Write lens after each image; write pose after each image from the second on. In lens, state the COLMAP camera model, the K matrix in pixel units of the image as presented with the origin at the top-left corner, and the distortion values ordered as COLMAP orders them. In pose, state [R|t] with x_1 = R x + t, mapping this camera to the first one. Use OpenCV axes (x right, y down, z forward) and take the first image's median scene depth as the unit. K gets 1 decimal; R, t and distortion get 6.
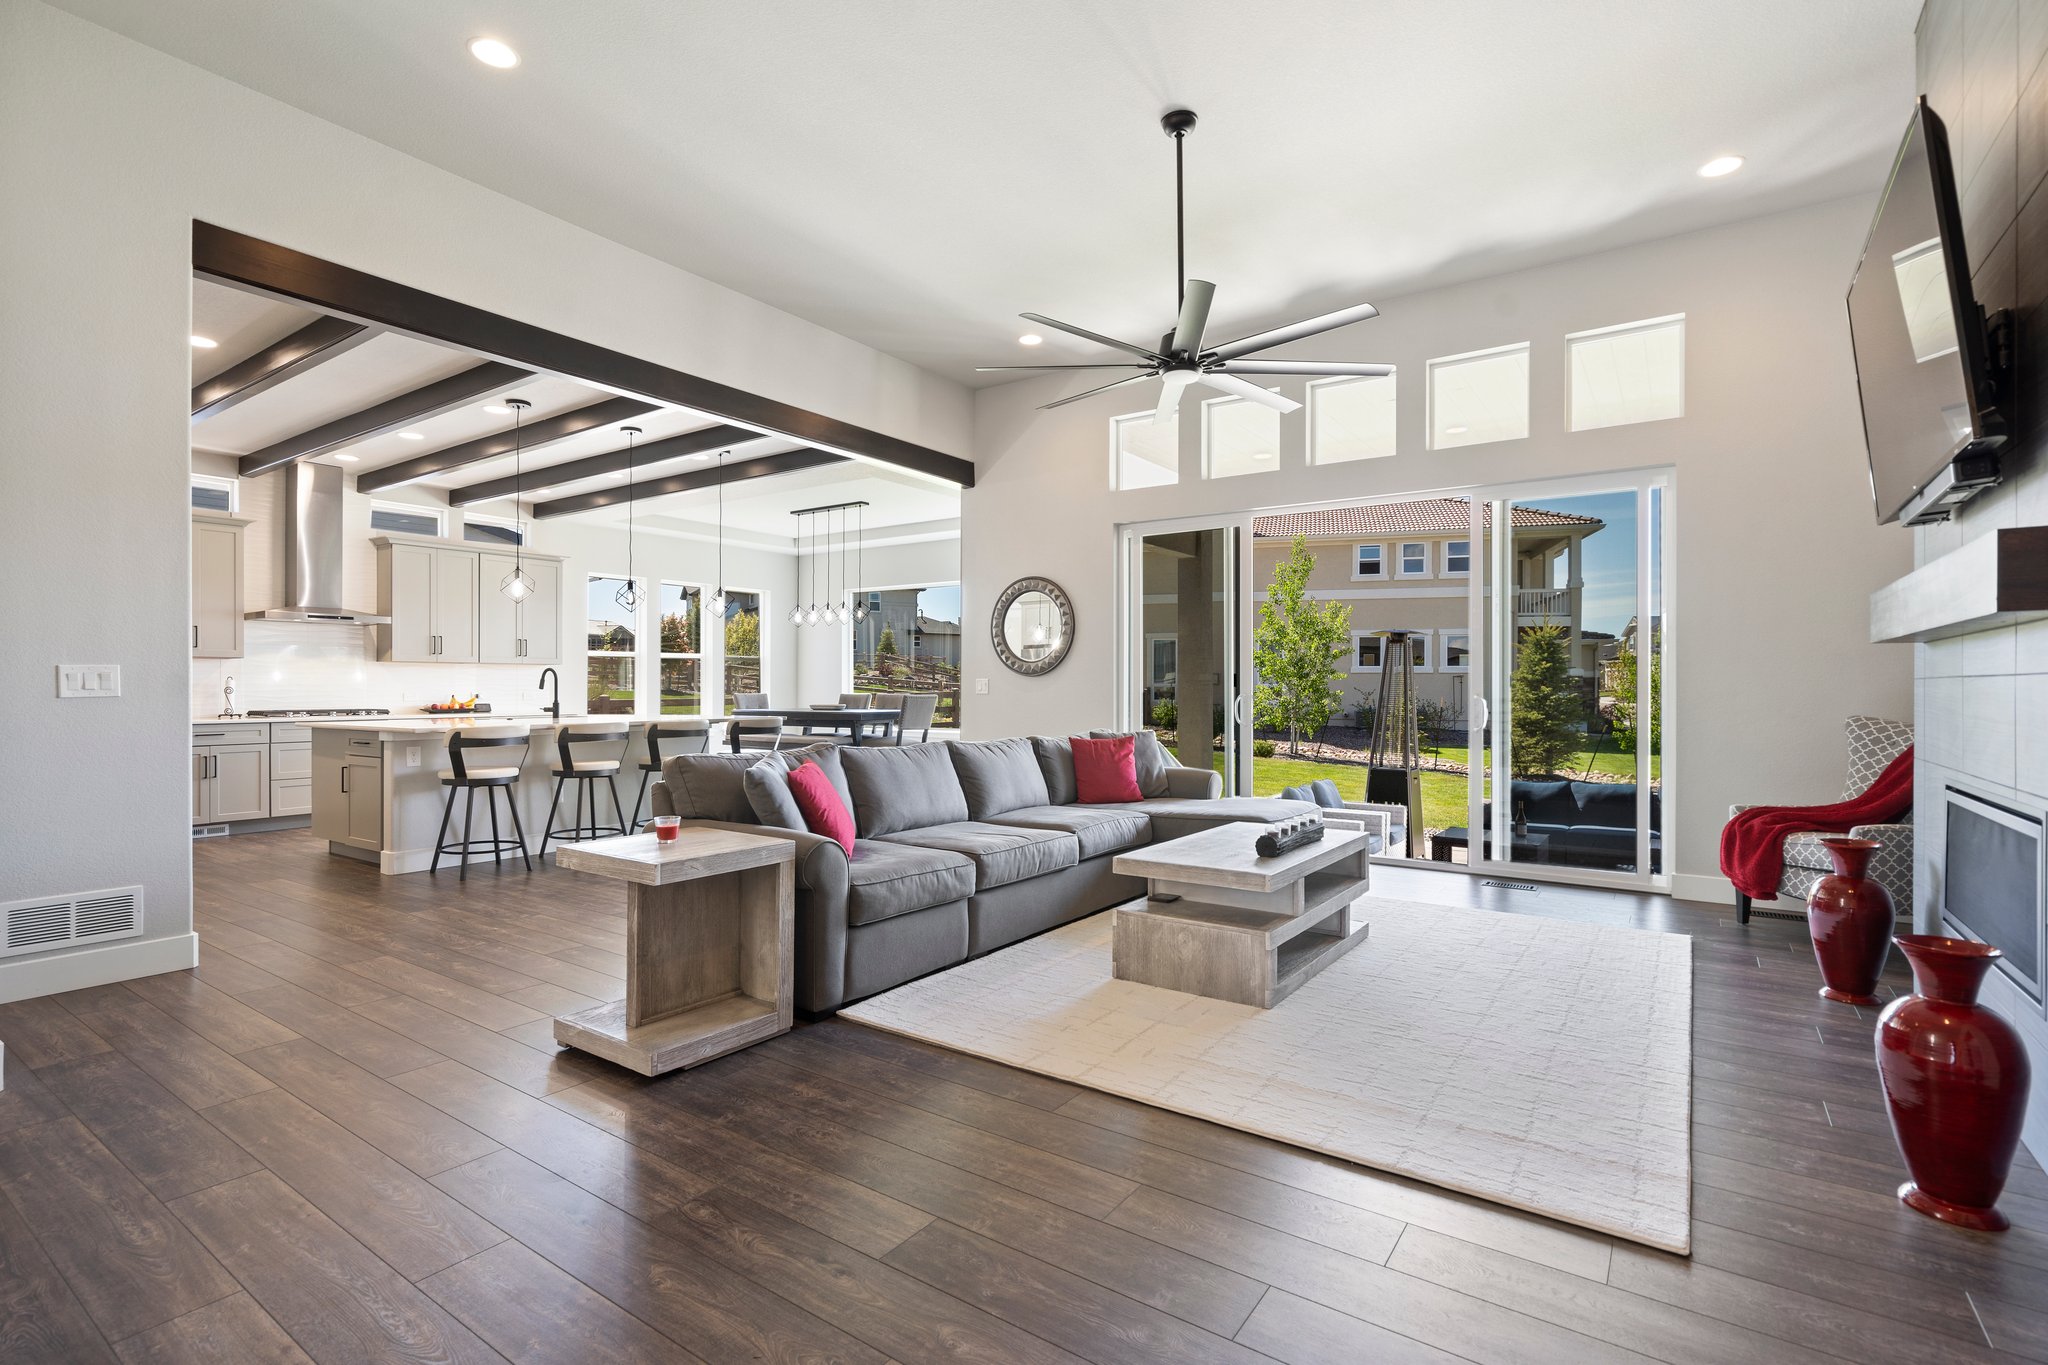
lens RADIAL K [[948.4, 0, 1011.4], [0, 948.4, 678.7], [0, 0, 1]] dist [-0.007144, 0.002012]
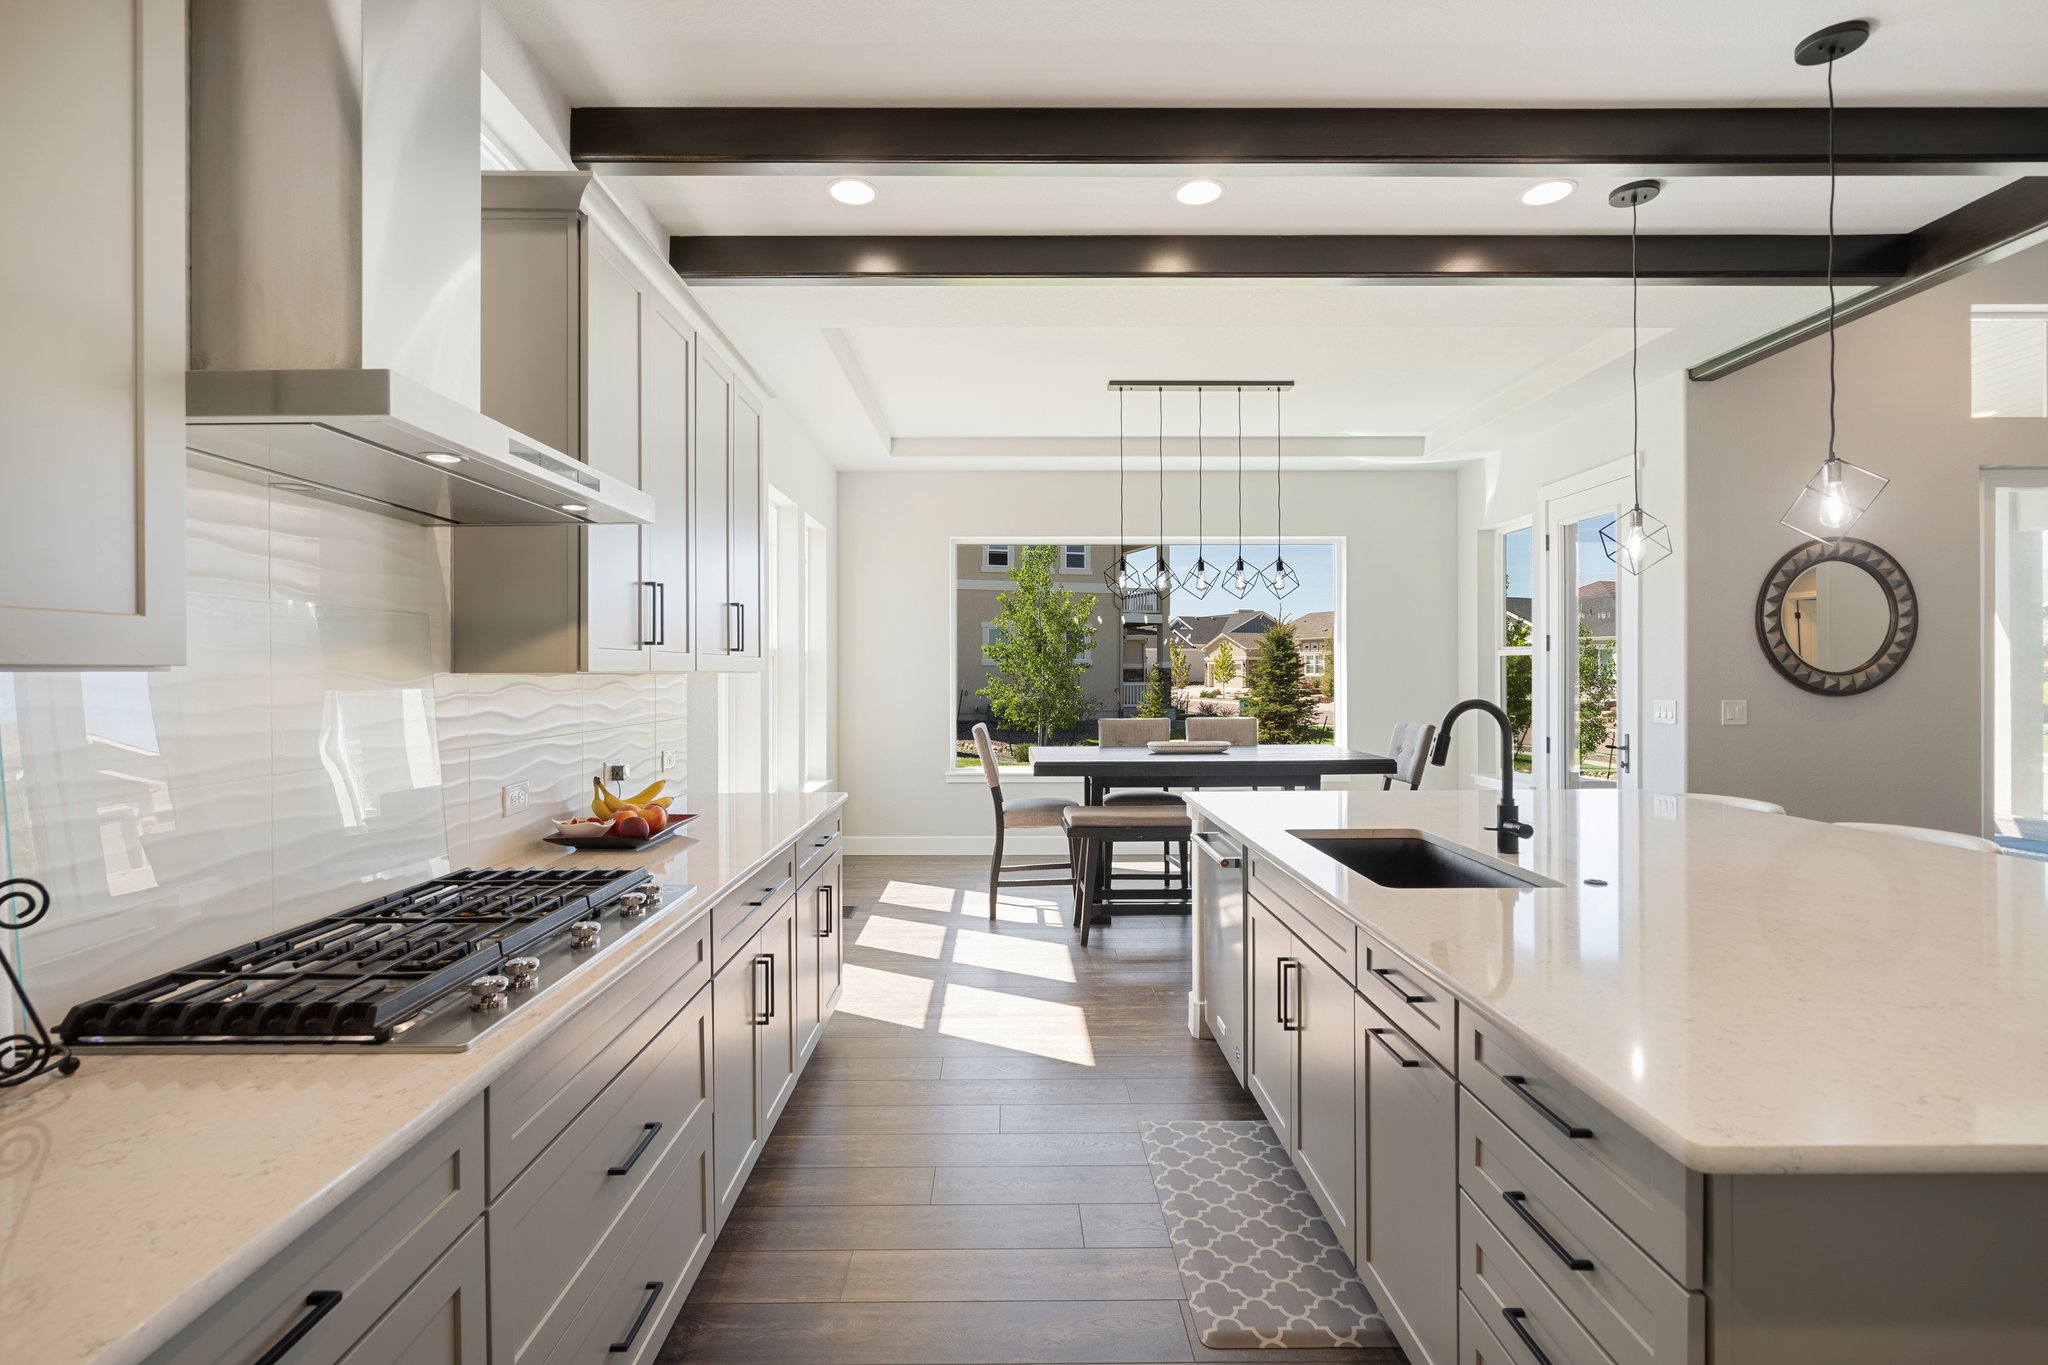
lens RADIAL K [[948.4, 0, 1021.7], [0, 948.4, 675.6], [0, 0, 1]] dist [-0.007144, 0.002012]
pose [[0.815050, -0.006589, 0.579353, -0.833851], [0.002011, 0.999961, 0.008544, -0.023566], [-0.579387, -0.005799, 0.815032, 0.856434]]
